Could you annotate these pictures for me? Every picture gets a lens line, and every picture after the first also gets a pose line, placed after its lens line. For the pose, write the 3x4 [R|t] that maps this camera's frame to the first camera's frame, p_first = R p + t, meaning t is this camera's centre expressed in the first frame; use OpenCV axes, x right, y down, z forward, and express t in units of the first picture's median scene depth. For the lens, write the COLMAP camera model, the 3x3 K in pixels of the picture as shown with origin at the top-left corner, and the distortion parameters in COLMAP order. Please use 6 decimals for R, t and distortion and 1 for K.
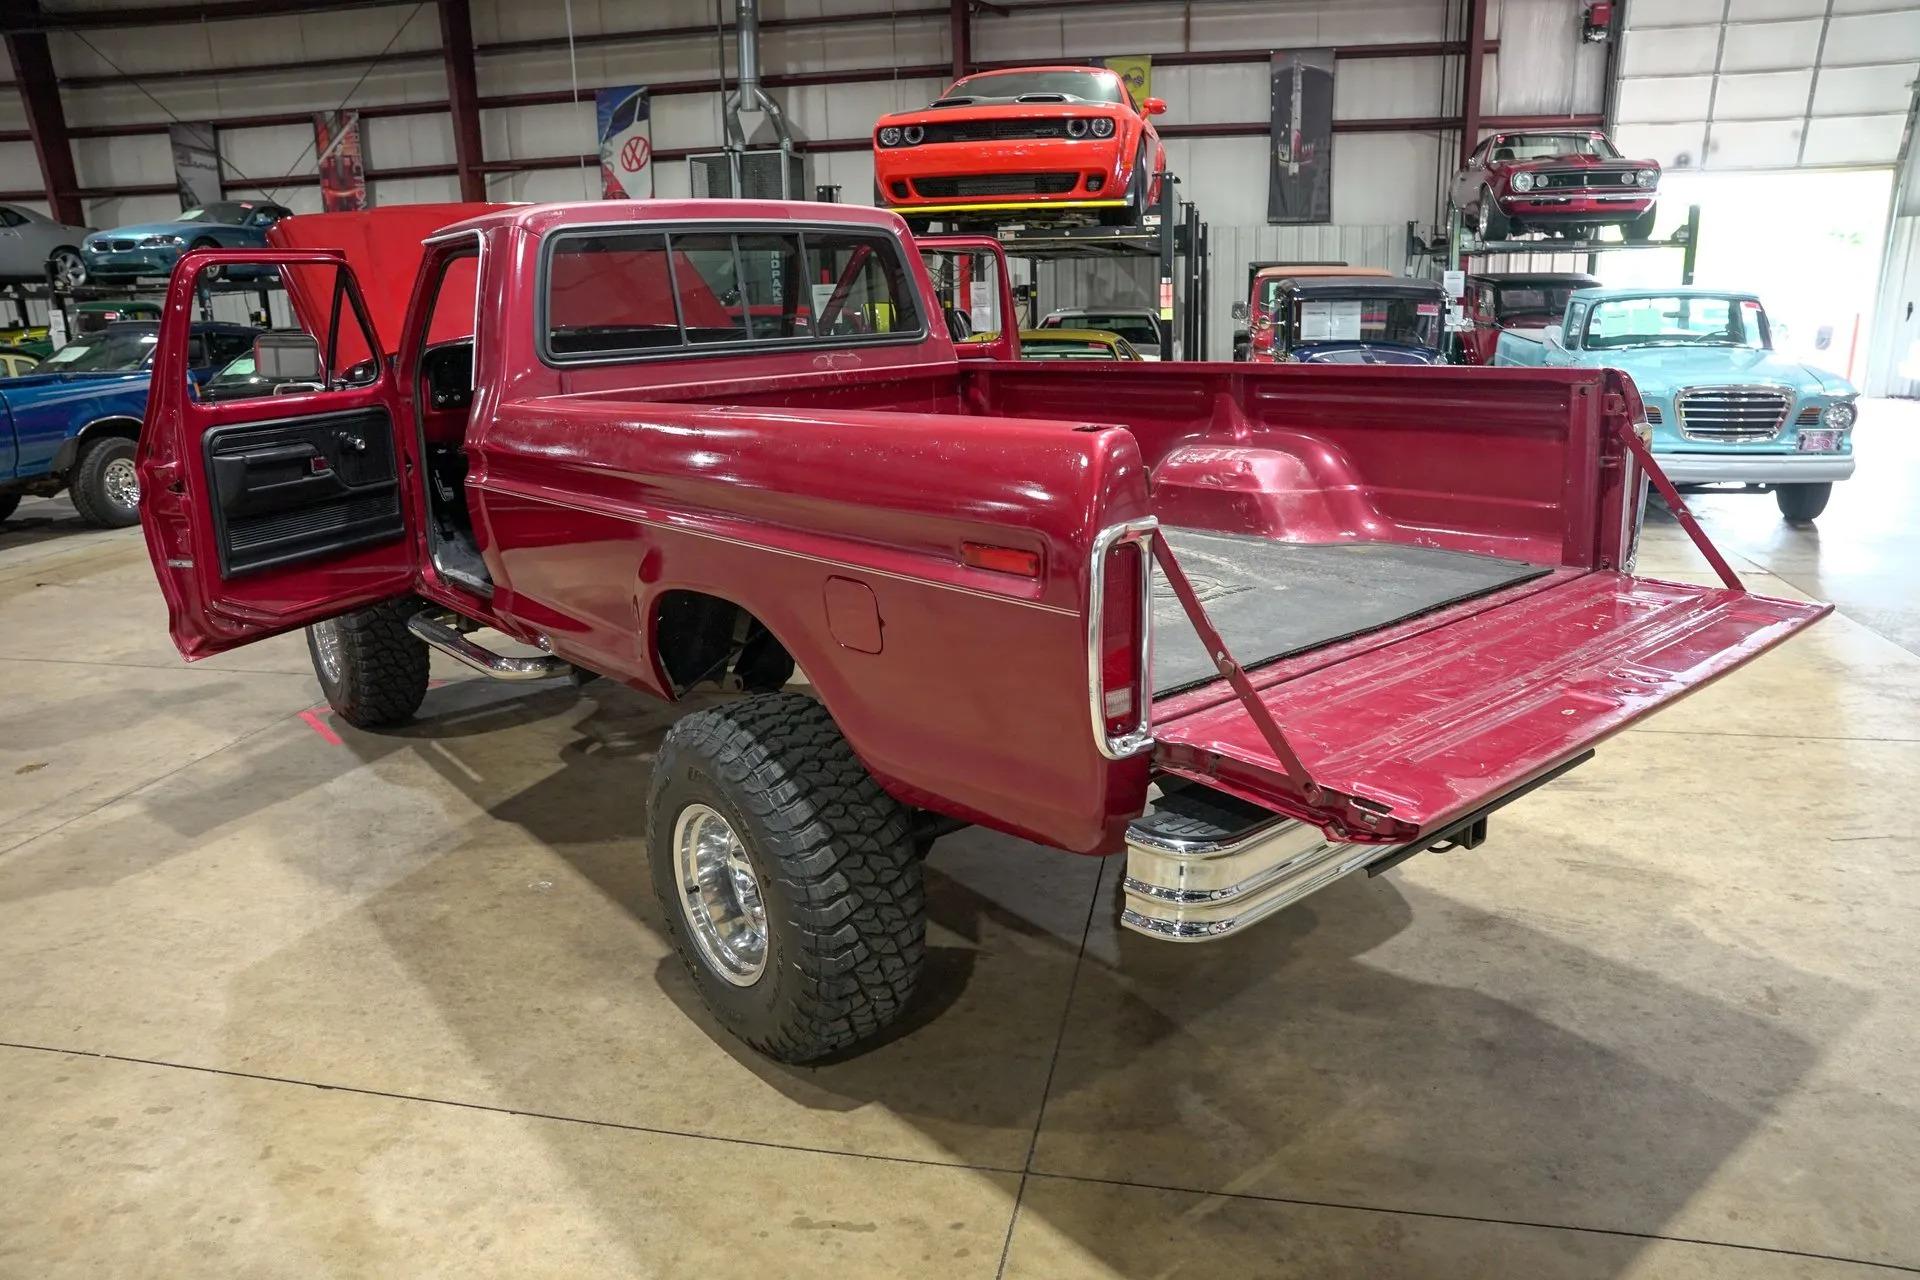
lens RADIAL K [[1322.7, 0, 966.1], [0, 1322.7, 634.3], [0, 0, 1]] dist [-0.141708, 0.114166]
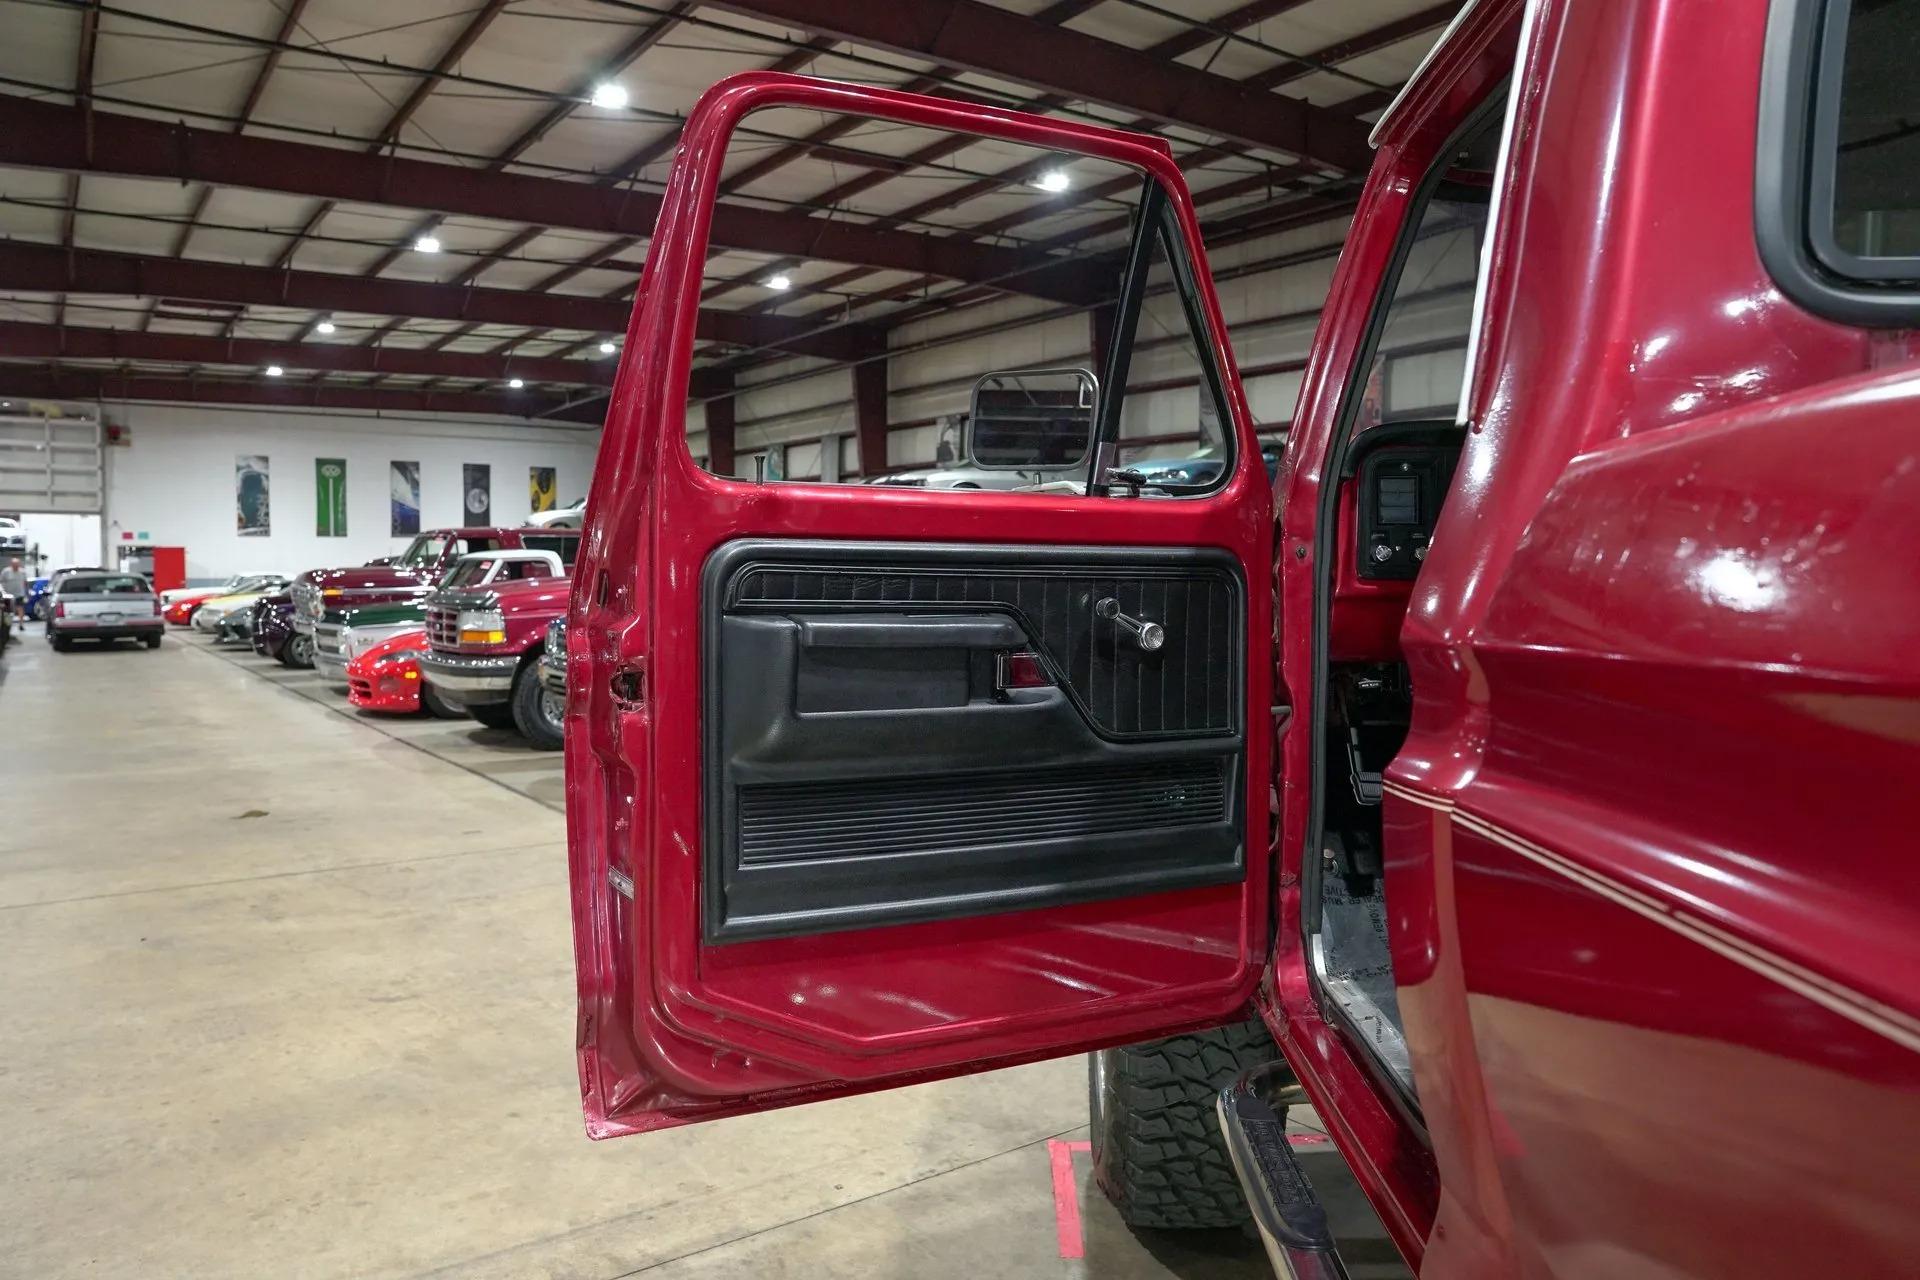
lens RADIAL K [[1319.1, 0, 964.2], [0, 1319.1, 634.2], [0, 0, 1]] dist [-0.140504, 0.110425]
pose [[0.744546, 0.056217, -0.665200, -0.238999], [-0.193128, 0.971977, -0.134021, -0.080629], [0.639025, 0.228254, 0.734539, 0.642411]]
